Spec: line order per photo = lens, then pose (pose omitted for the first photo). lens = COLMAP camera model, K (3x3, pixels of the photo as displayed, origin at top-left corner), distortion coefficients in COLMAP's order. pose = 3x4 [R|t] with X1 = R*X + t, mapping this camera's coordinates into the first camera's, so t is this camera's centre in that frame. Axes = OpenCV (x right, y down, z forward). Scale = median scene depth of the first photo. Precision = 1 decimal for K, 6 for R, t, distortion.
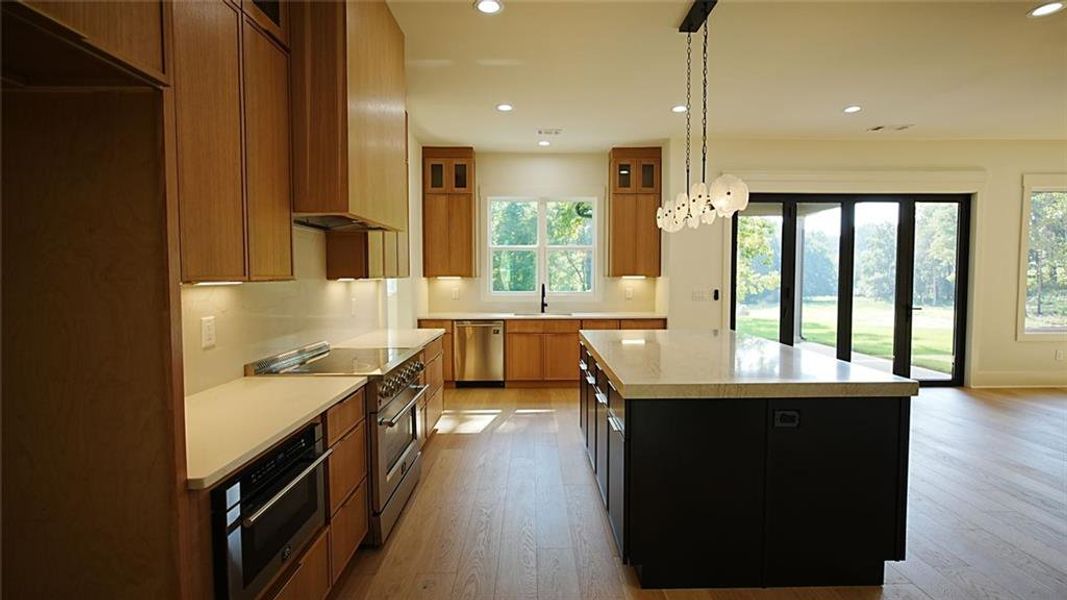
lens RADIAL K [[487.5, 0, 537.5], [0, 487.5, 298.3], [0, 0, 1]] dist [-0.011780, 0.006271]
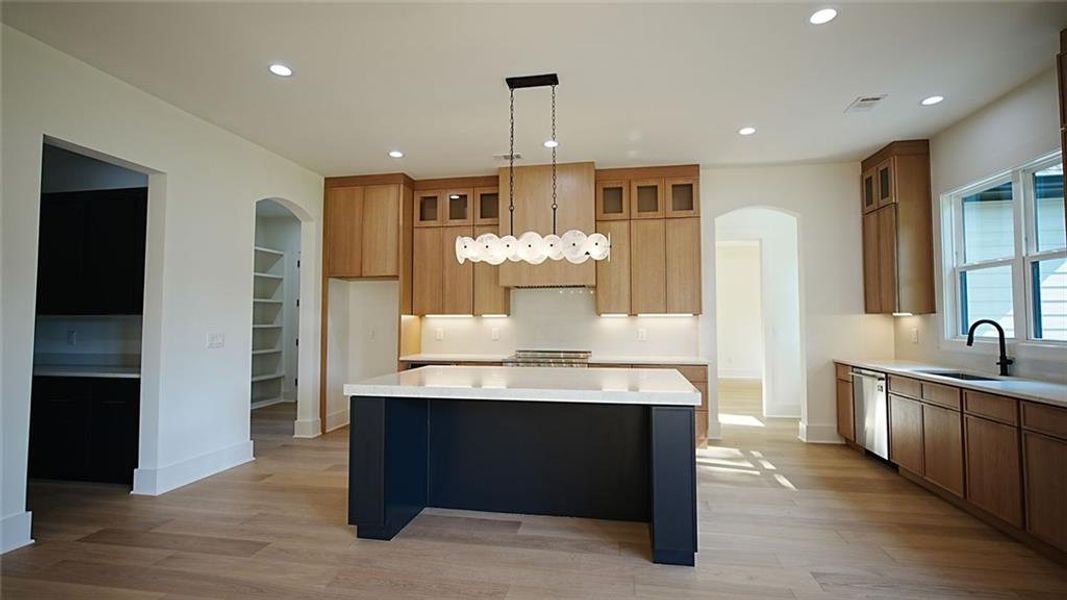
lens RADIAL K [[487.5, 0, 537.8], [0, 487.5, 300.6], [0, 0, 1]] dist [-0.011780, 0.006271]
pose [[-0.190367, -0.037017, -0.981015, 0.695333], [-0.044776, 0.998576, -0.028991, -0.016957], [0.980691, 0.038407, -0.191754, 0.610632]]
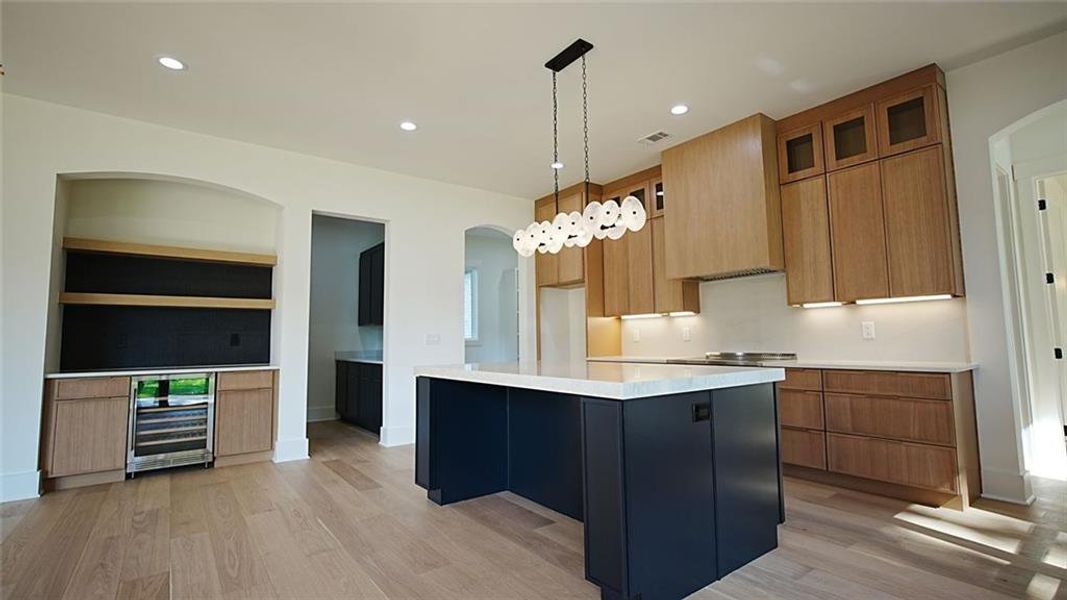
lens RADIAL K [[487.5, 0, 537.1], [0, 487.5, 301.1], [0, 0, 1]] dist [-0.011780, 0.006271]
pose [[-0.805638, -0.033938, -0.591435, 0.490083], [-0.011888, 0.999083, -0.041137, 0.004616], [0.592288, -0.026111, -0.805303, 0.886753]]
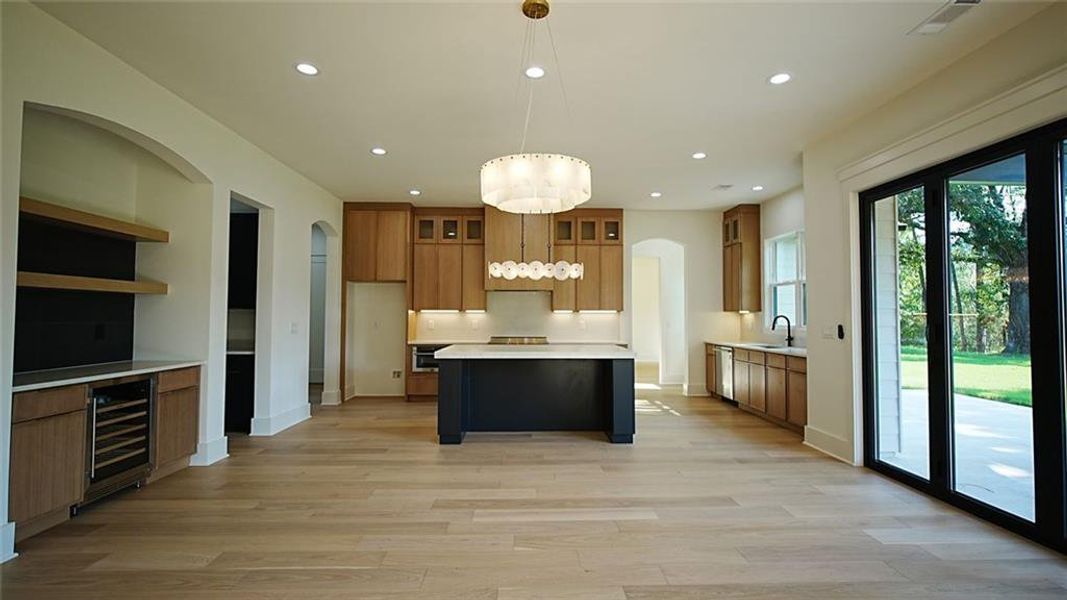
lens RADIAL K [[487.5, 0, 538.0], [0, 487.5, 300.5], [0, 0, 1]] dist [-0.011780, 0.006271]
pose [[0.013457, -0.029764, -0.999466, 1.056793], [-0.050406, 0.998266, -0.030407, -0.008794], [0.998638, 0.050788, 0.011933, 0.493345]]
